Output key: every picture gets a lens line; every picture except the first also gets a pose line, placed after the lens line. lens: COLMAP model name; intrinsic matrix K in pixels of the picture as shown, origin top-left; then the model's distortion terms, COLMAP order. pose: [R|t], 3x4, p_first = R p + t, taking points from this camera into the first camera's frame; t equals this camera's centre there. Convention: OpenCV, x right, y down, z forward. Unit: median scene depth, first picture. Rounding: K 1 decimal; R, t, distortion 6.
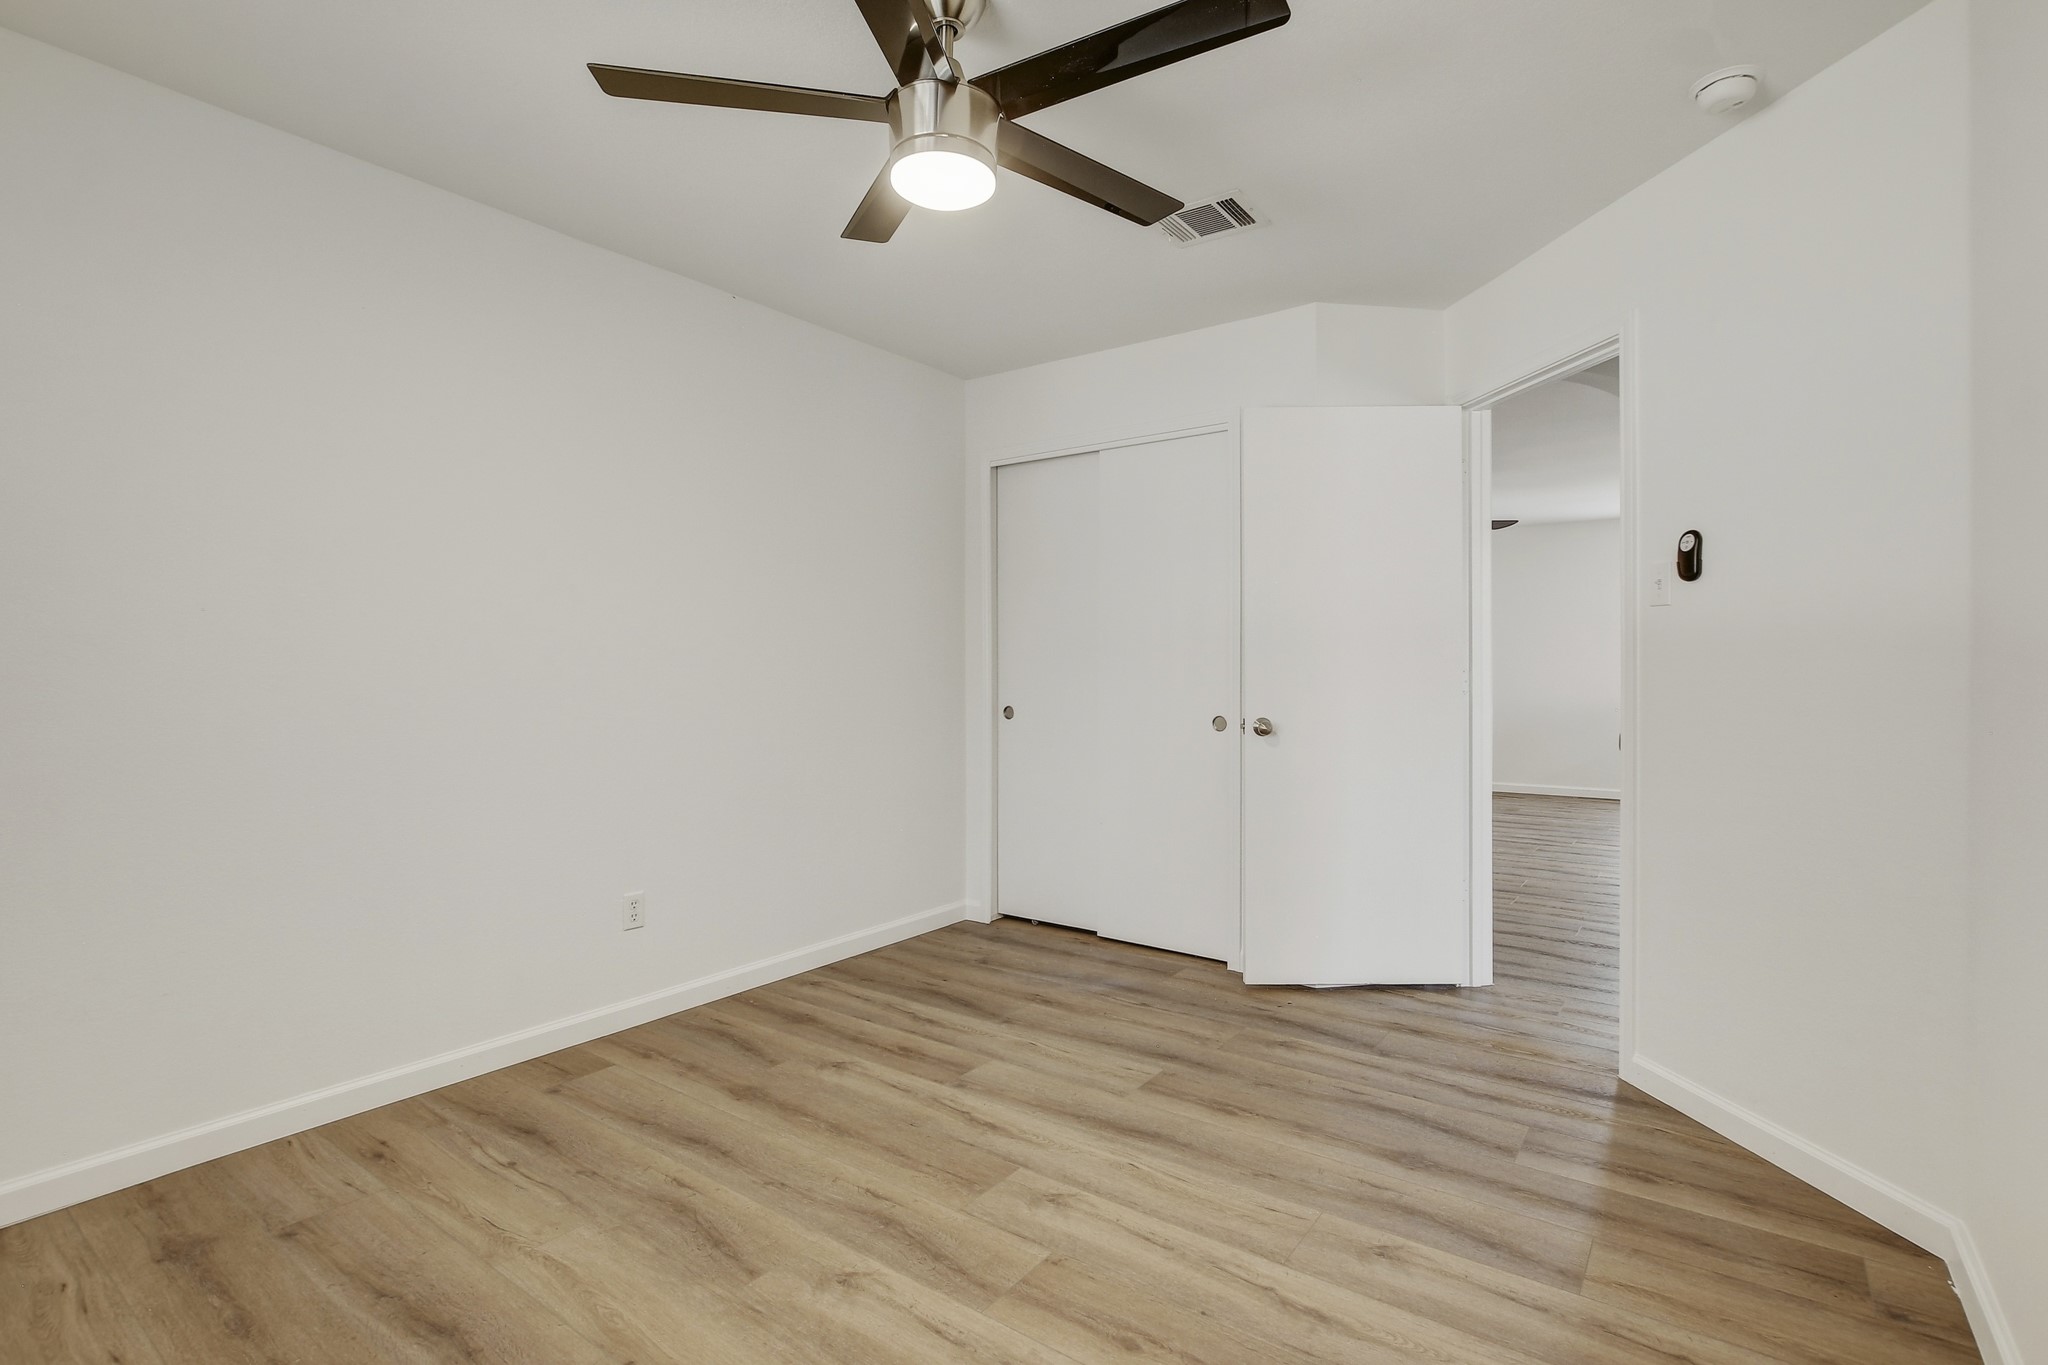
lens RADIAL K [[972.6, 0, 1020.8], [0, 972.6, 671.7], [0, 0, 1]] dist [-0.016362, 0.000461]
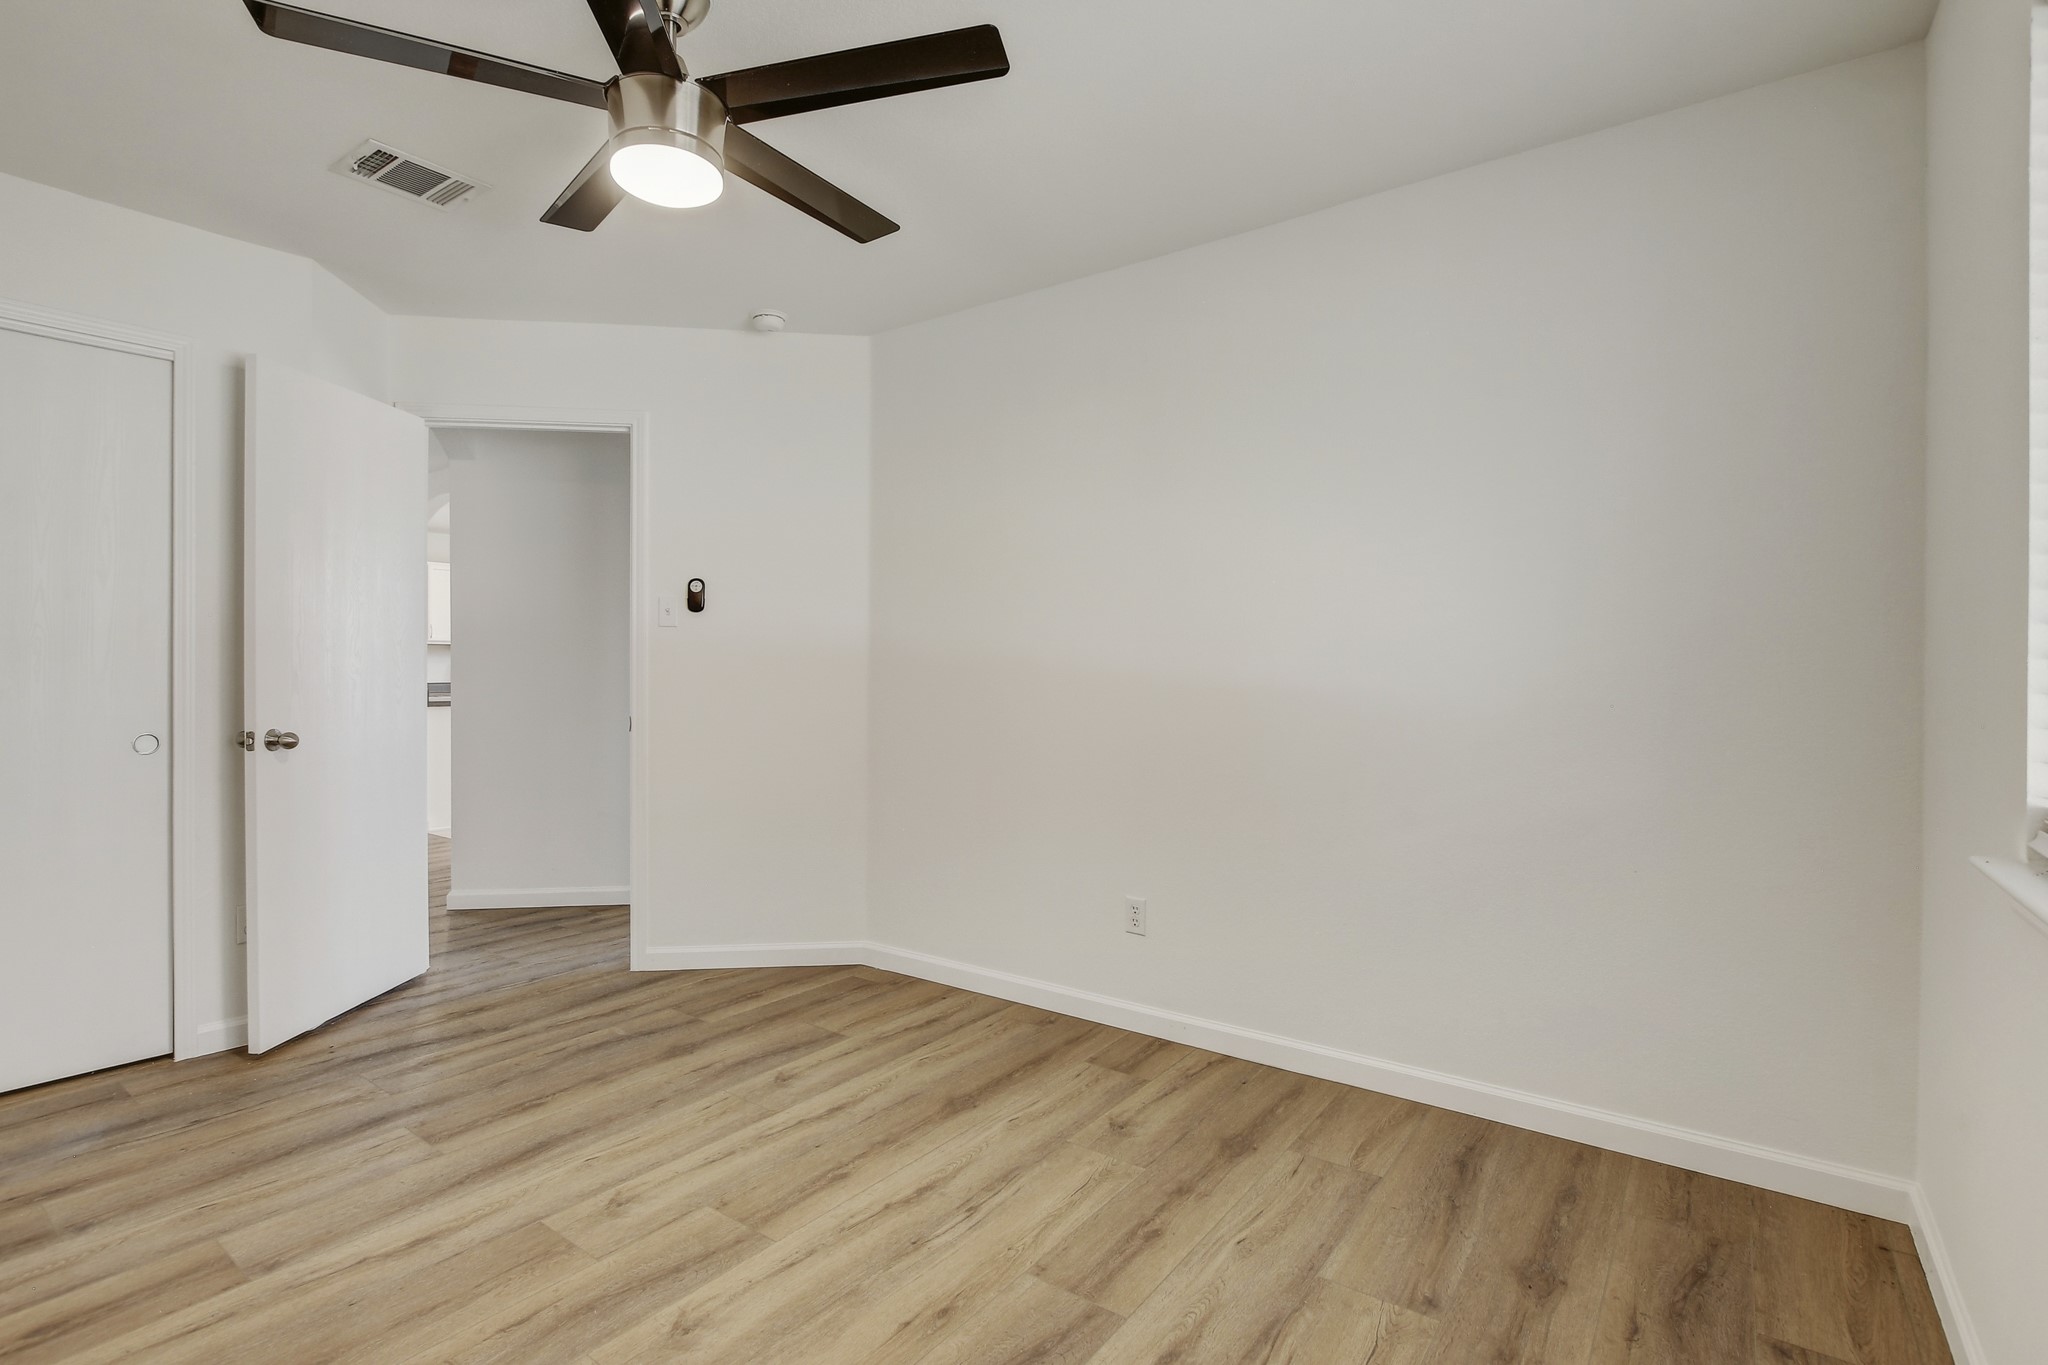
lens RADIAL K [[972.6, 0, 1015.9], [0, 972.6, 678.8], [0, 0, 1]] dist [-0.016362, 0.000461]
pose [[0.002600, -0.008979, 0.999956, -0.826401], [0.000270, 0.999960, 0.008978, -0.005302], [-0.999997, 0.000247, 0.002602, 0.505509]]
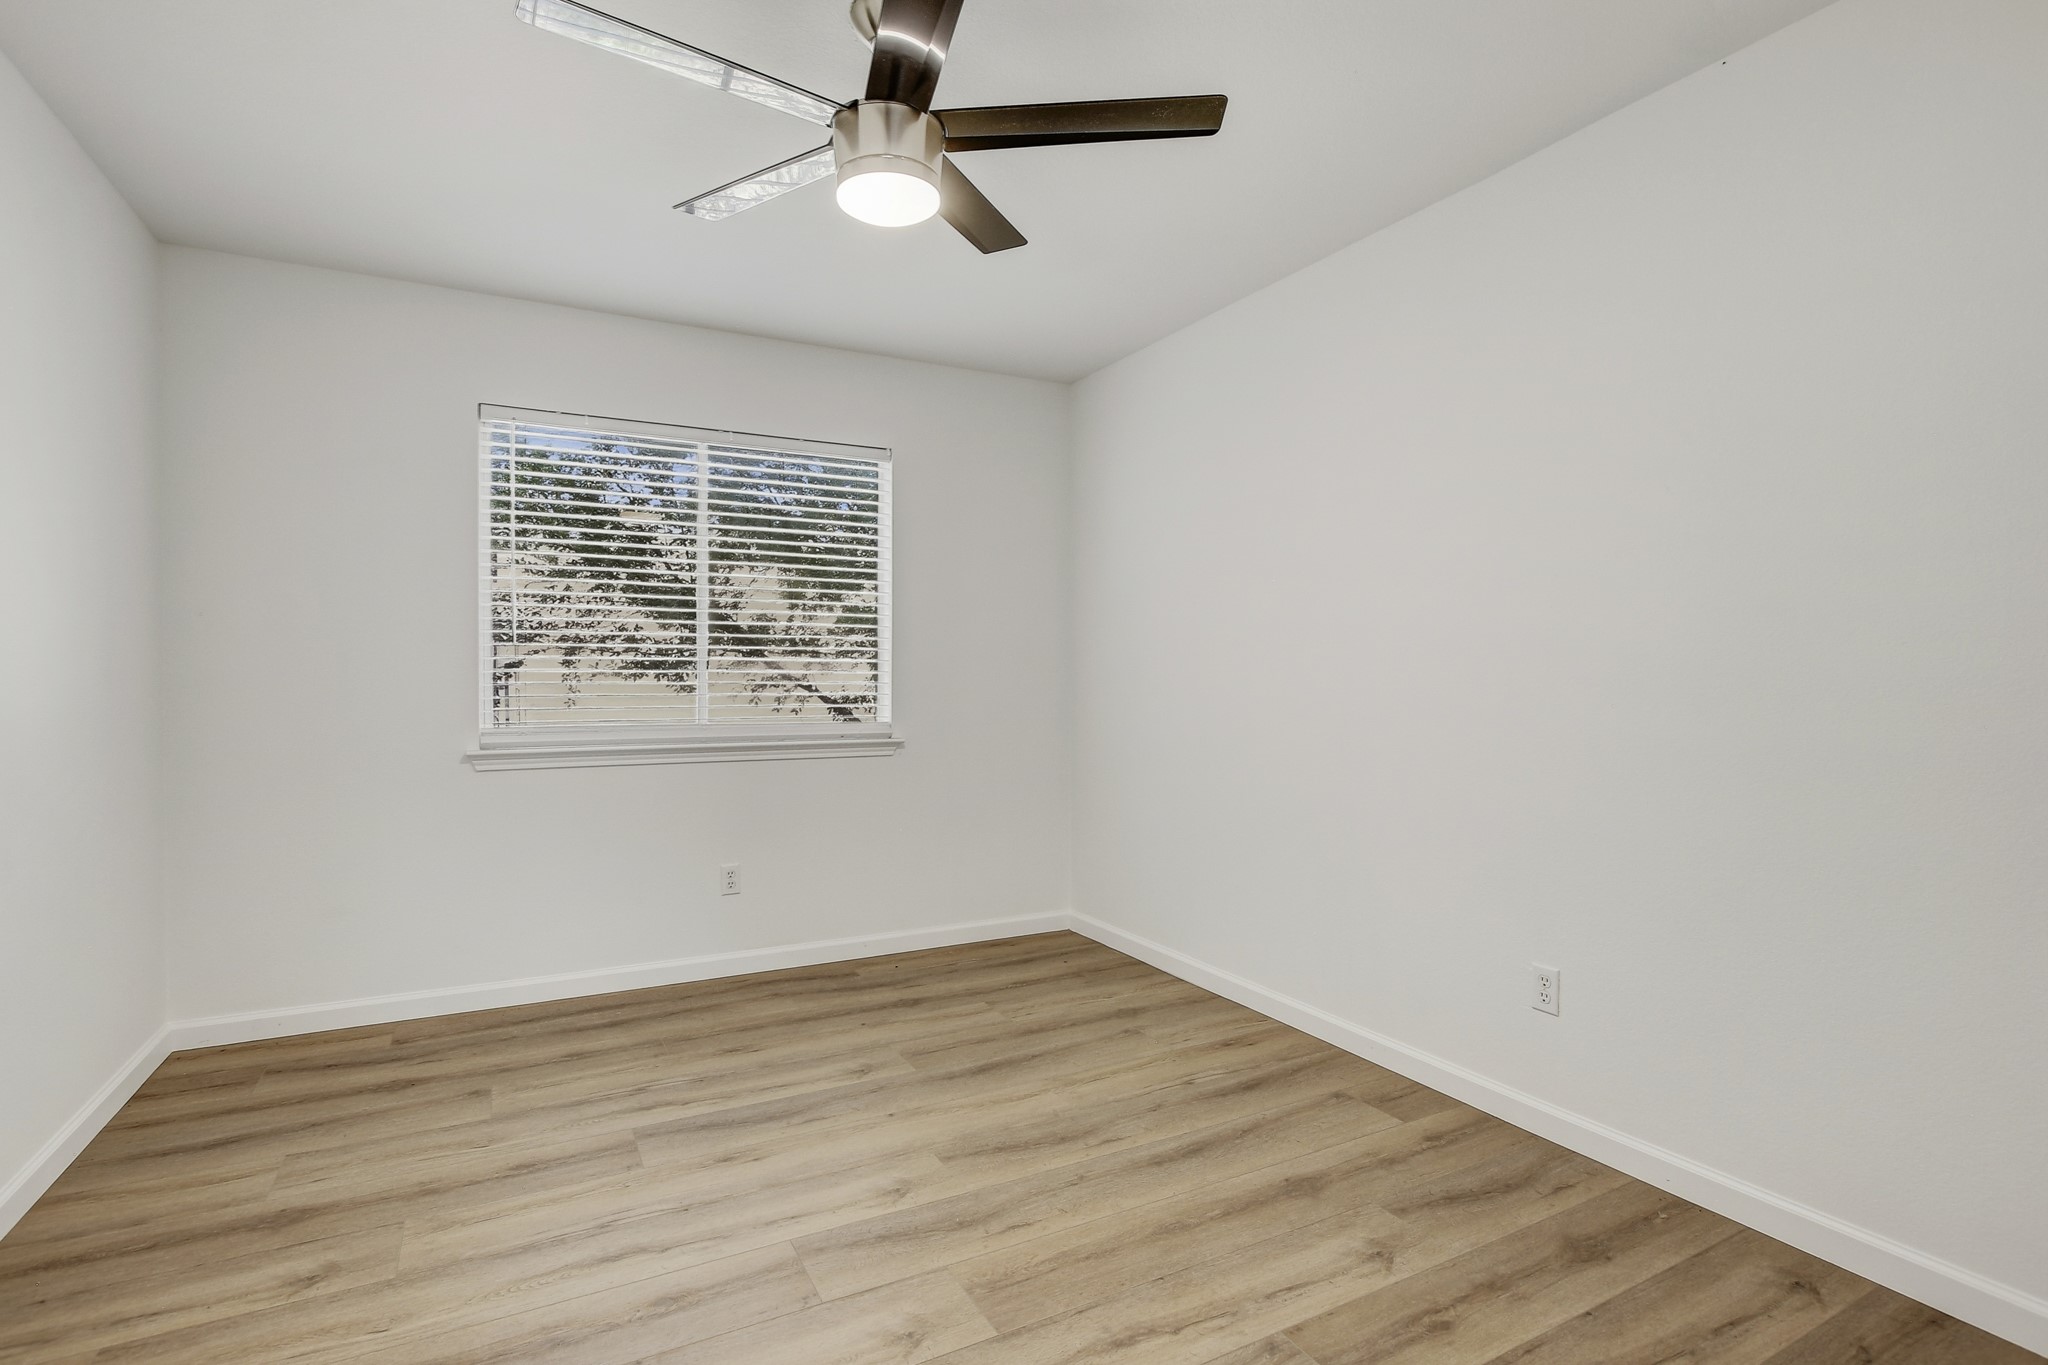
lens RADIAL K [[972.6, 0, 1028.1], [0, 972.6, 678.6], [0, 0, 1]] dist [-0.016362, 0.000461]
pose [[-0.420398, 0.004001, -0.907331, 0.625197], [-0.001442, 0.999986, 0.005078, -0.009370], [0.907339, 0.003443, -0.420386, 1.231068]]
